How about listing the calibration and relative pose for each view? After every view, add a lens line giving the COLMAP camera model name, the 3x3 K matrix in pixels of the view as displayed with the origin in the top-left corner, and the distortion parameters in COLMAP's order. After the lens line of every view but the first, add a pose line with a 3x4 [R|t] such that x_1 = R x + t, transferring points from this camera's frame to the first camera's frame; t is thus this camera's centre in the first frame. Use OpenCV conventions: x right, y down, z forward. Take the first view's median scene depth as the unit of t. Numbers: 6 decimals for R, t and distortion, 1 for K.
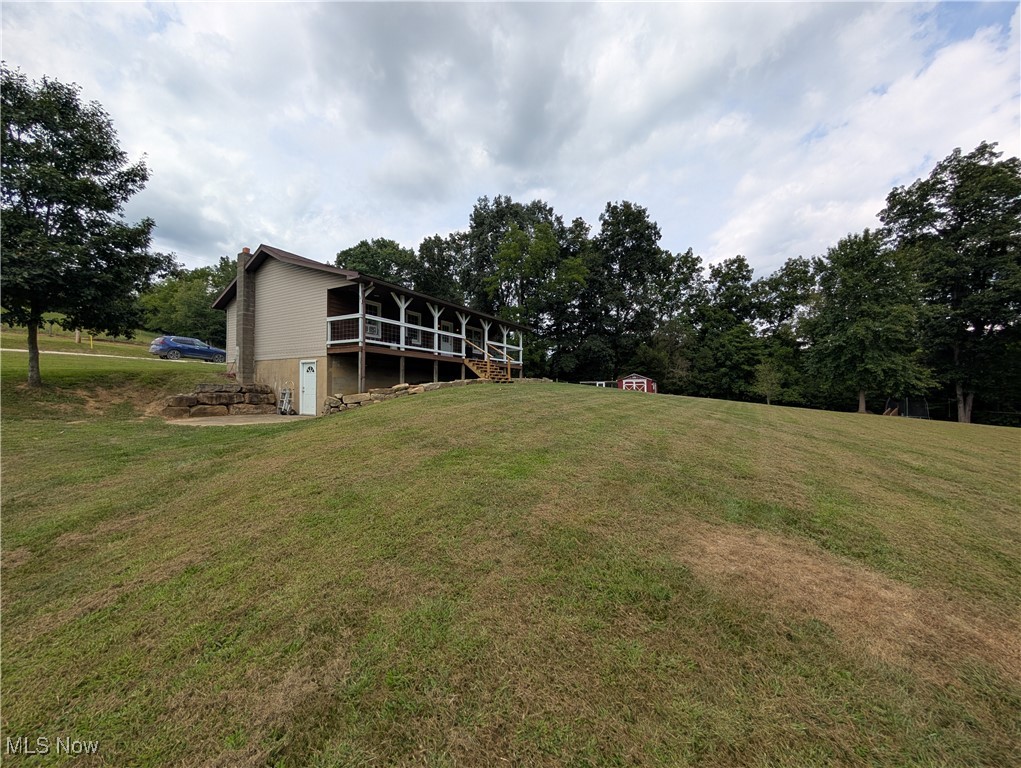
lens RADIAL K [[386.1, 0, 512.3], [0, 386.1, 387.8], [0, 0, 1]] dist [-0.000611, -0.000057]
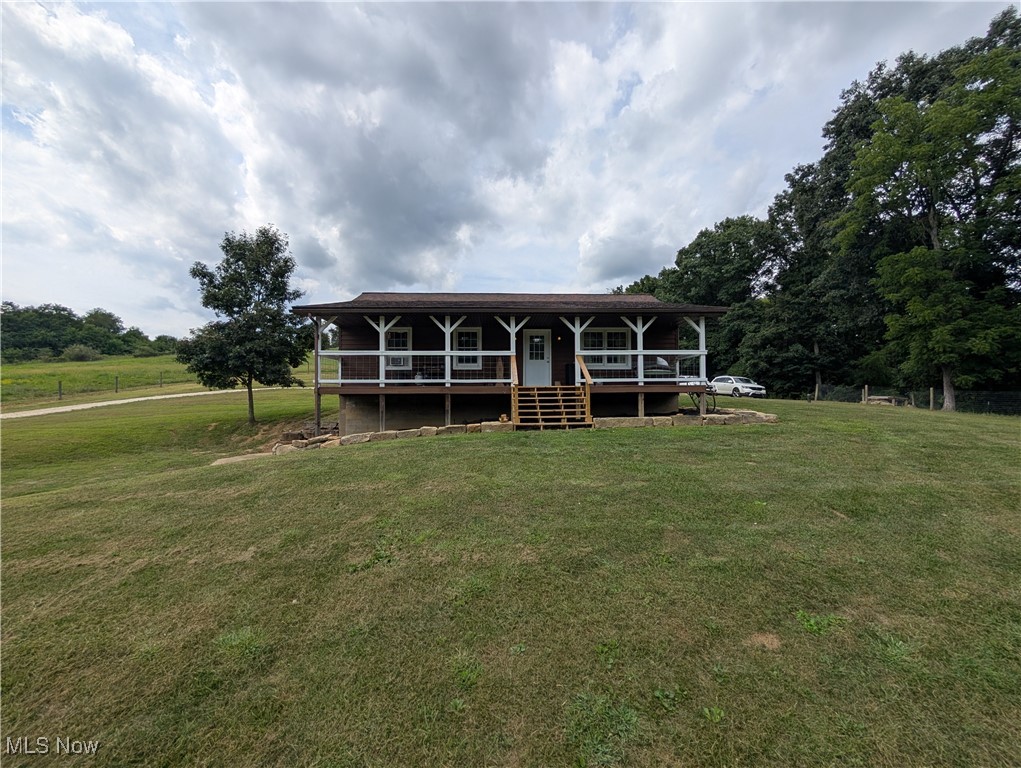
lens RADIAL K [[386.1, 0, 512.3], [0, 386.1, 387.8], [0, 0, 1]] dist [-0.000611, -0.000057]
pose [[0.516188, -0.024974, -0.856111, 0.418996], [0.012307, 0.999688, -0.021742, -0.060534], [0.856387, 0.000687, 0.516334, 0.672377]]
